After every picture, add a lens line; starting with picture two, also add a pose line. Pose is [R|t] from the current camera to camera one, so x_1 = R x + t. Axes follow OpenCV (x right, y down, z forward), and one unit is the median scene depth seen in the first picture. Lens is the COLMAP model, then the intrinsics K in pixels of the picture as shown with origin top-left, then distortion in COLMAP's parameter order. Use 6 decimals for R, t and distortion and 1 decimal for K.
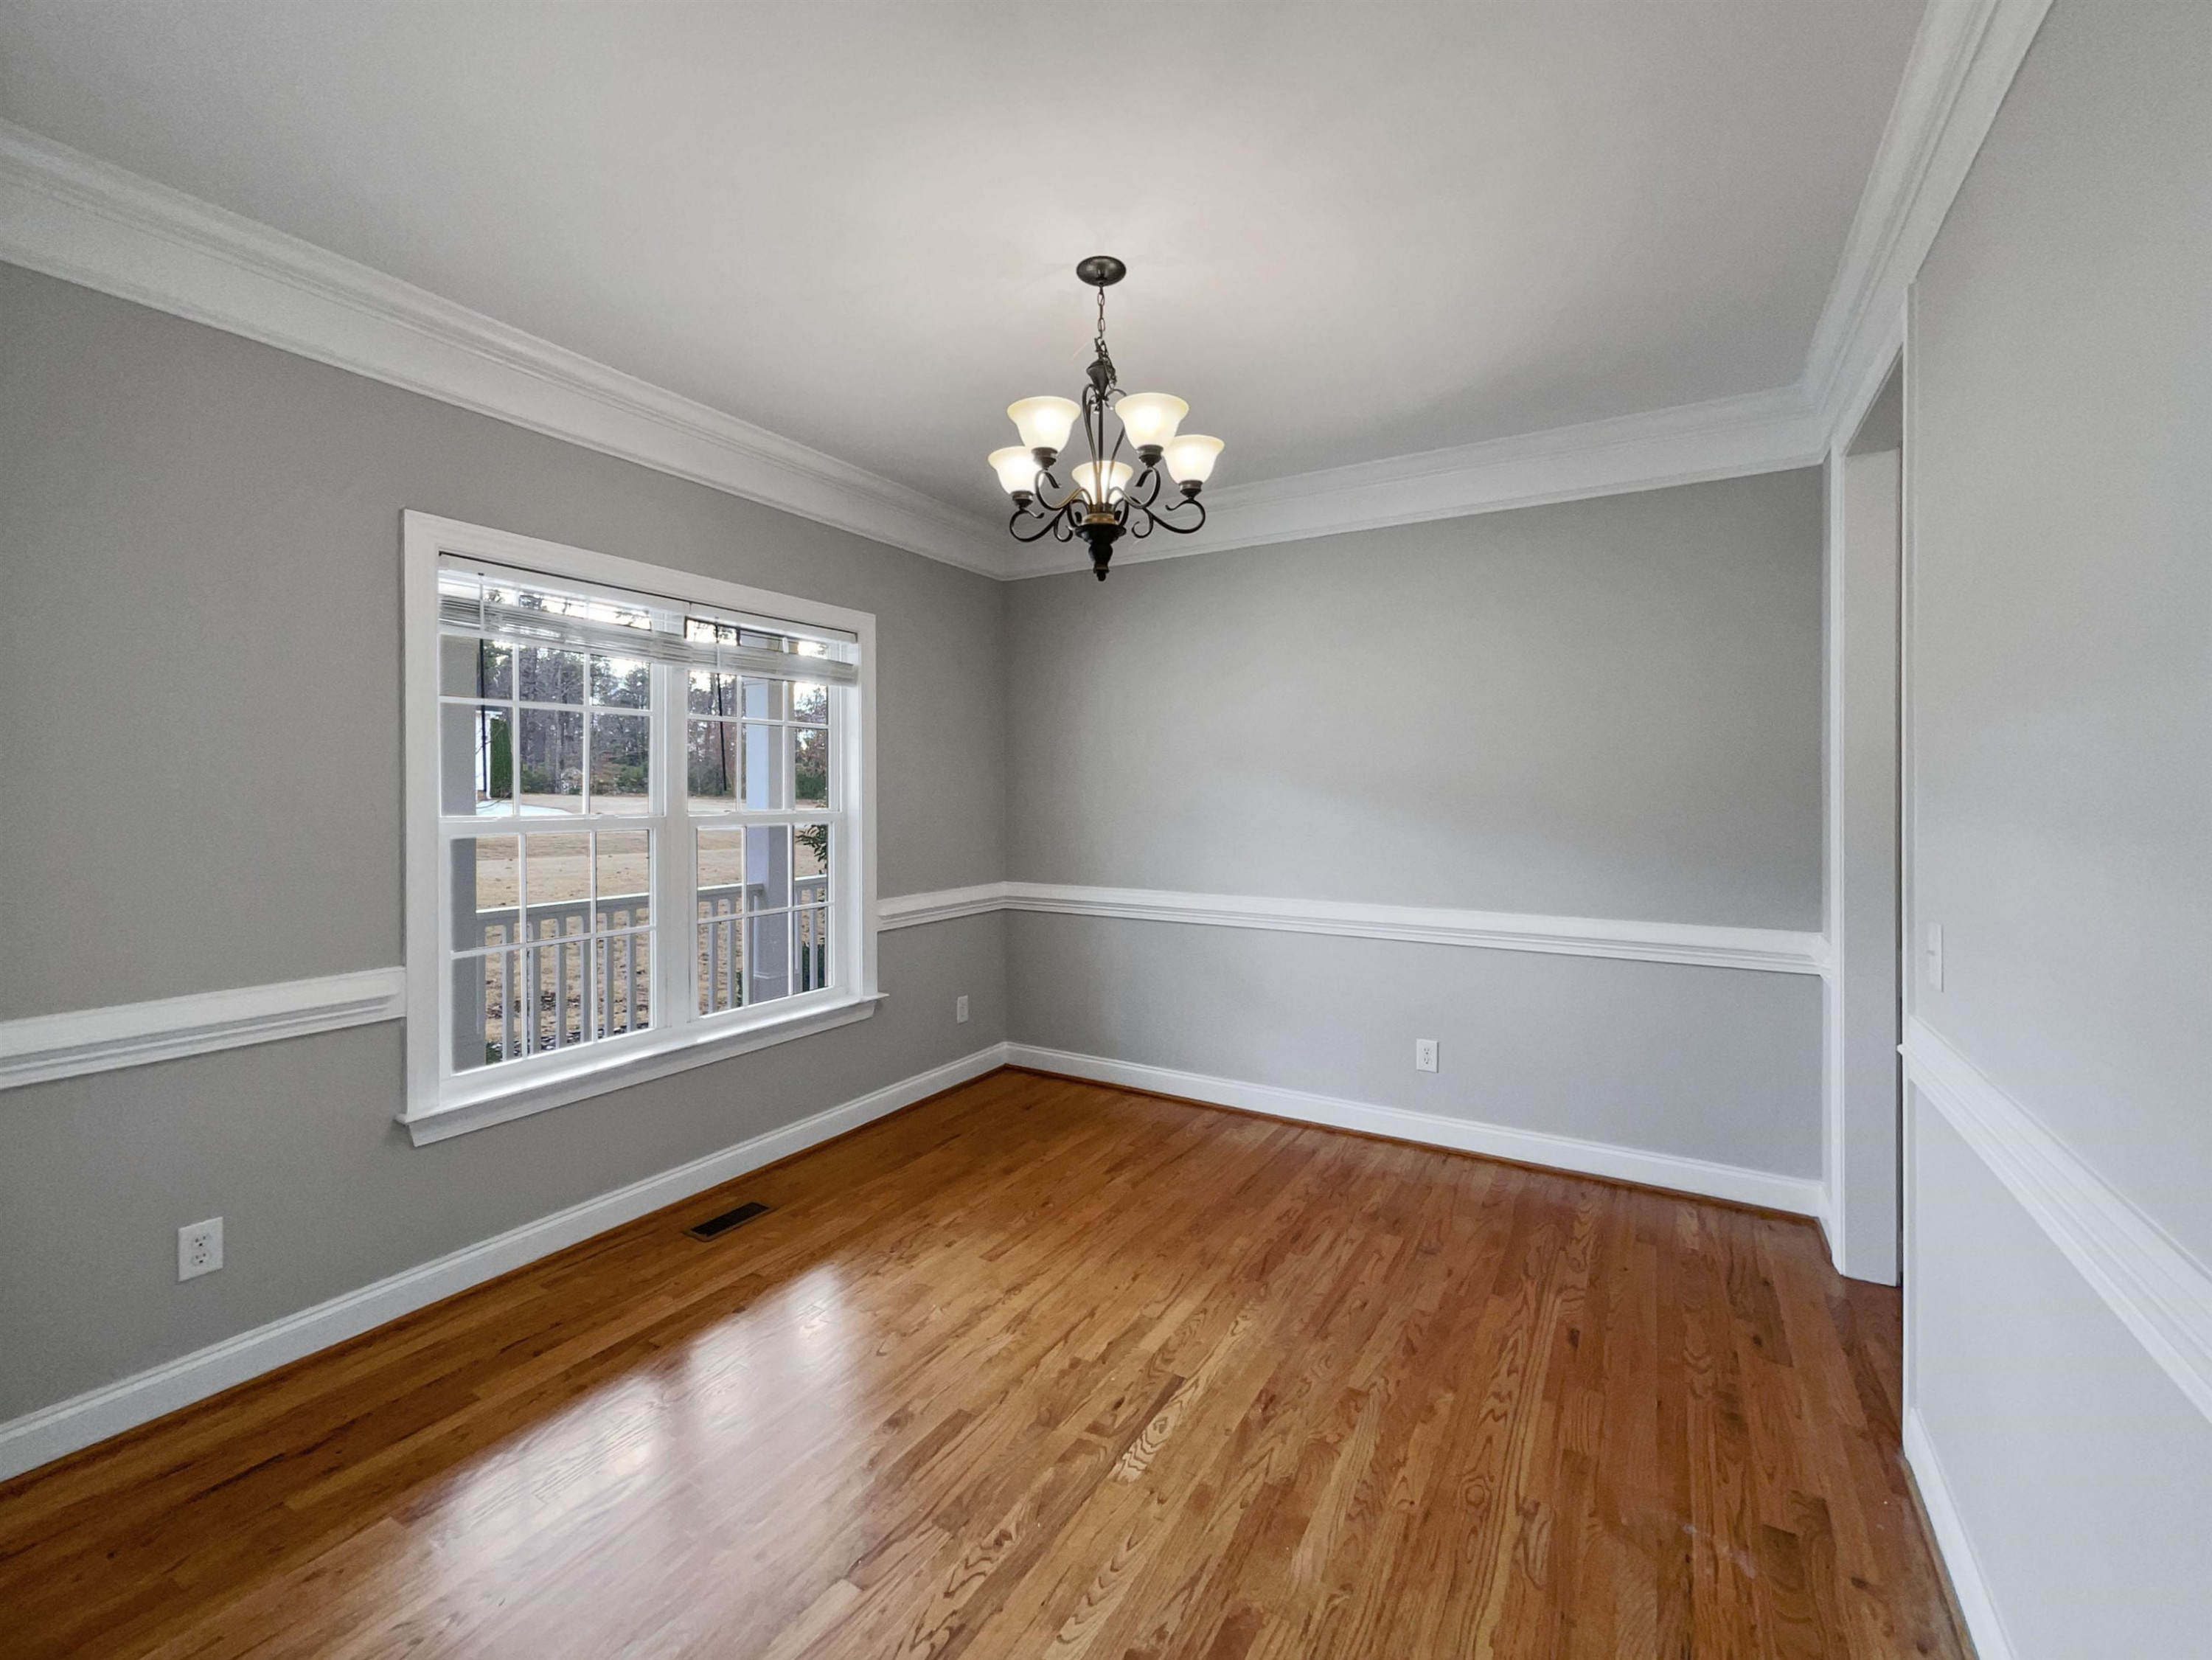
lens RADIAL K [[960.9, 0, 1100.7], [0, 960.9, 808.1], [0, 0, 1]] dist [0.000916, 0.000330]
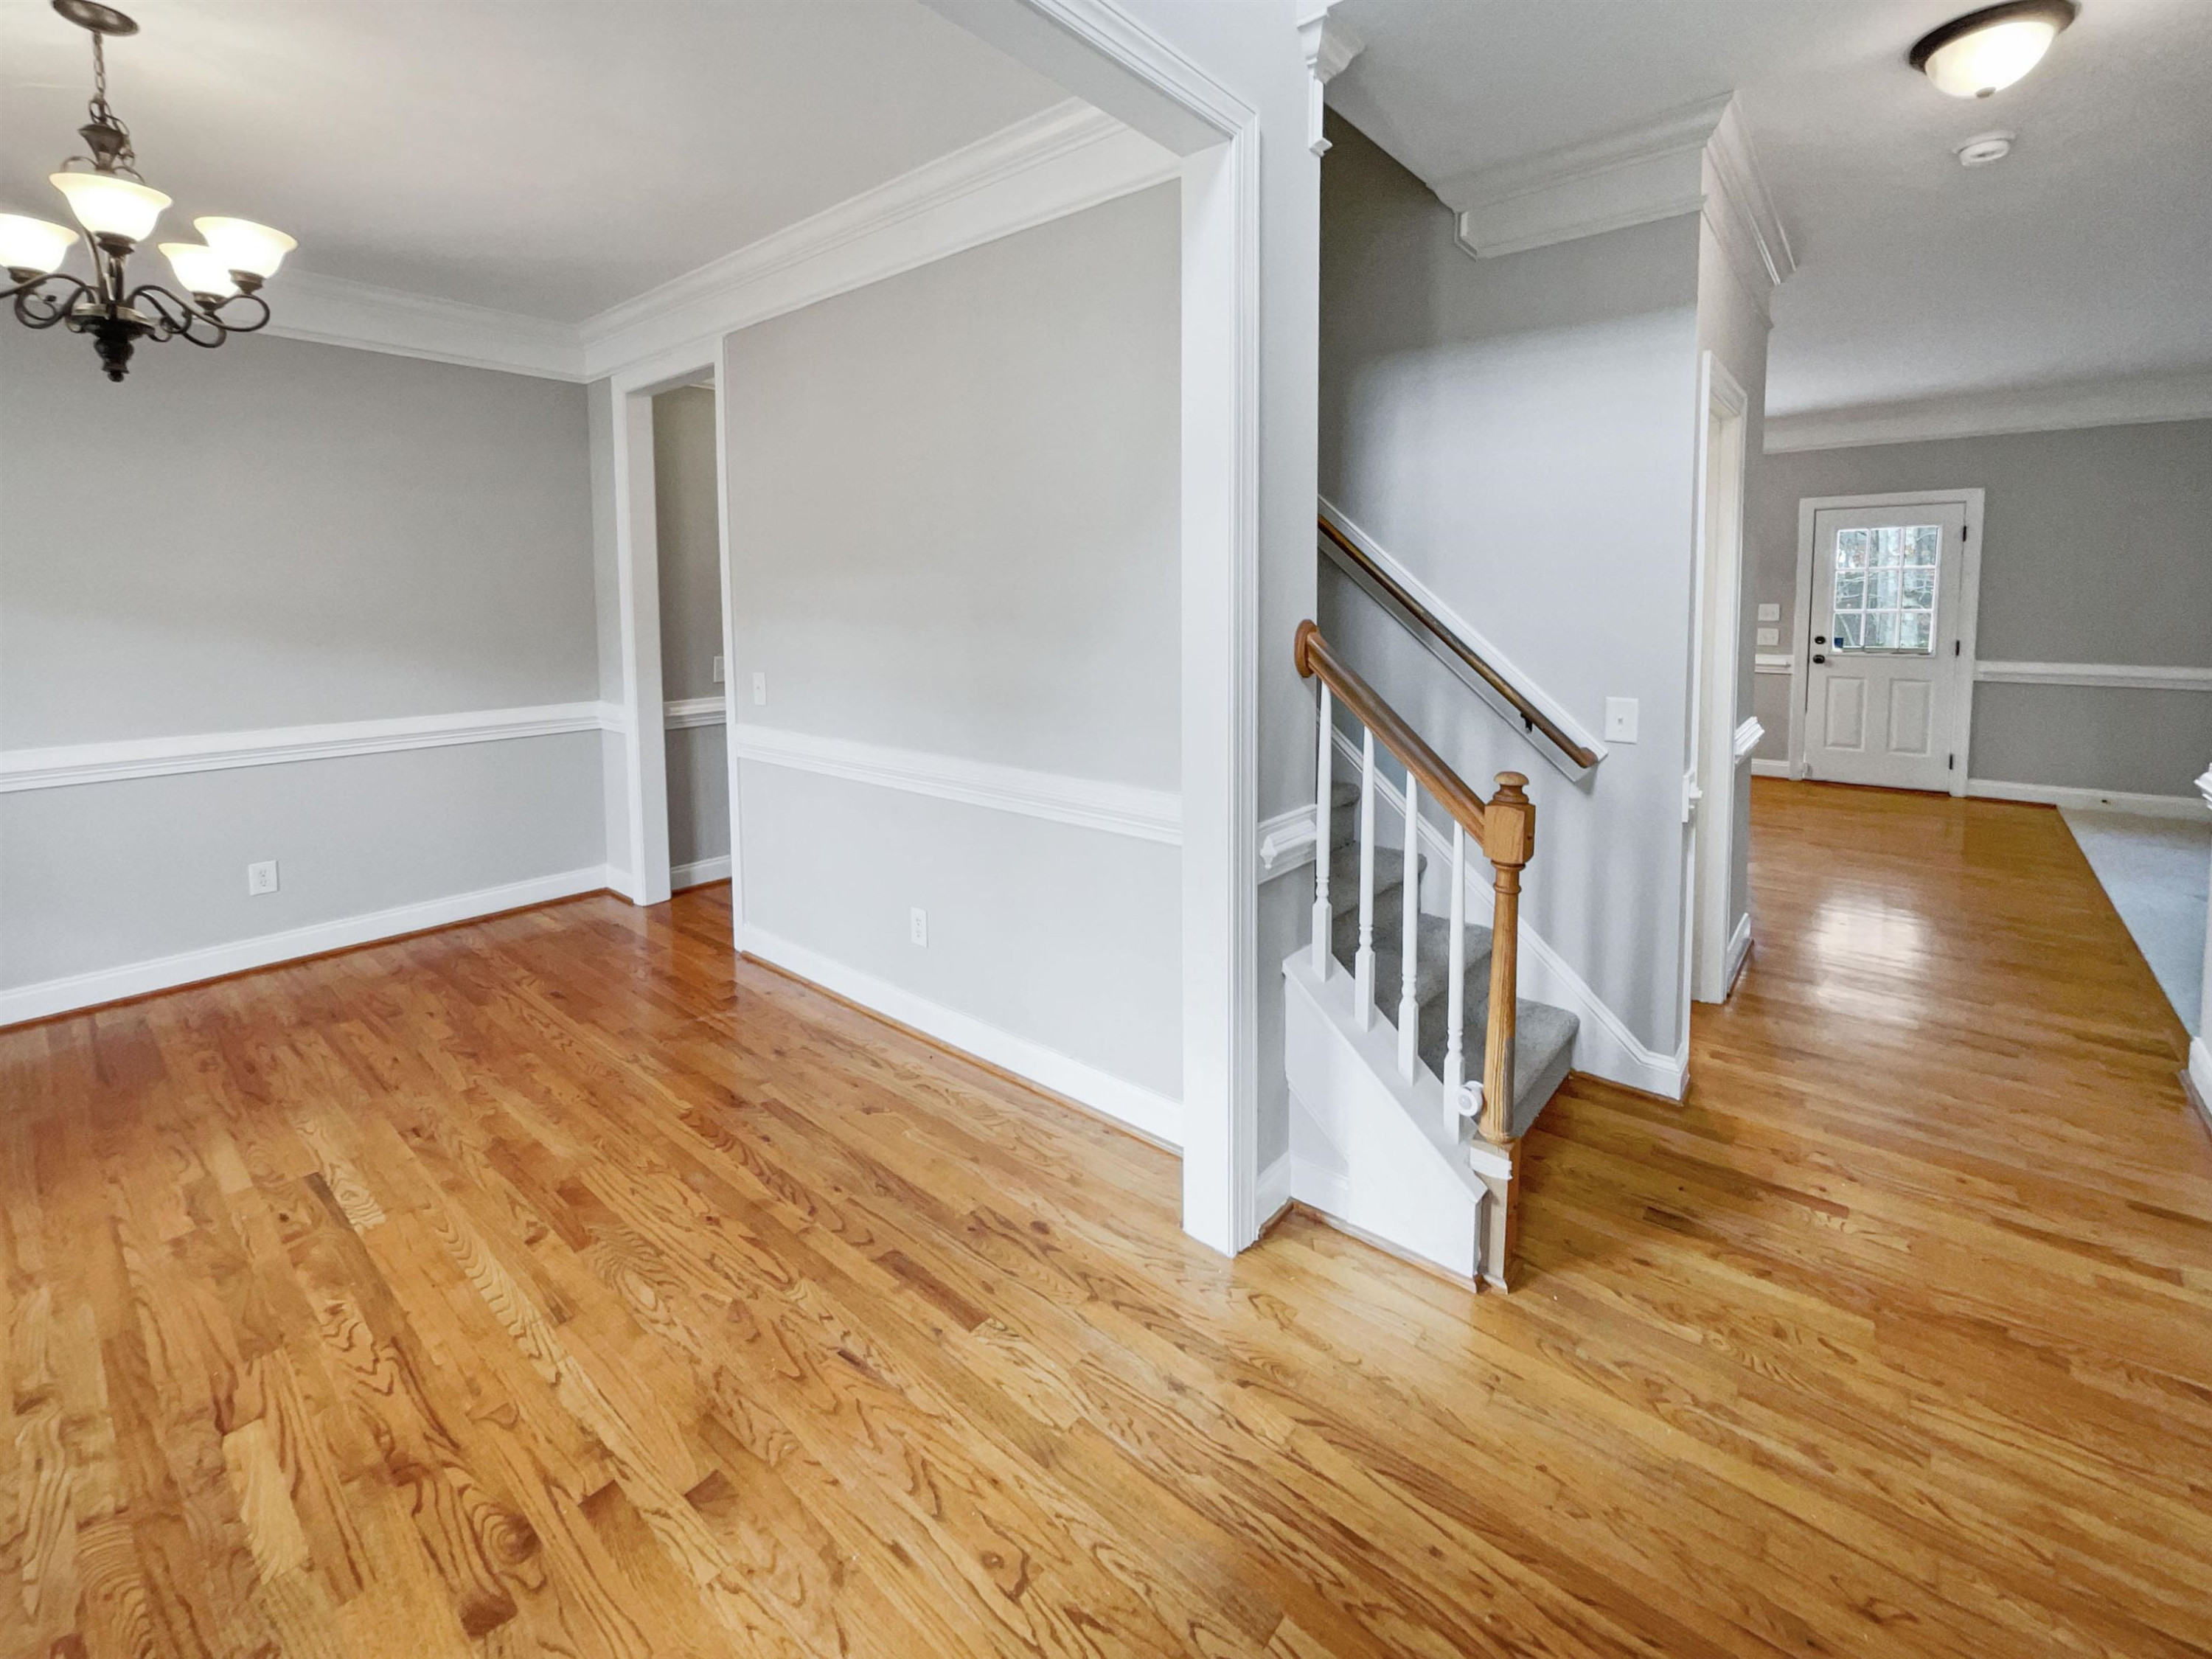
lens RADIAL K [[909.7, 0, 1103.6], [0, 909.7, 797.4], [0, 0, 1]] dist [-0.000006, -0.000043]
pose [[0.147549, -0.206193, 0.967323, -0.746077], [0.006956, 0.978220, 0.207455, -0.031320], [-0.989030, -0.023881, 0.145770, -0.020989]]
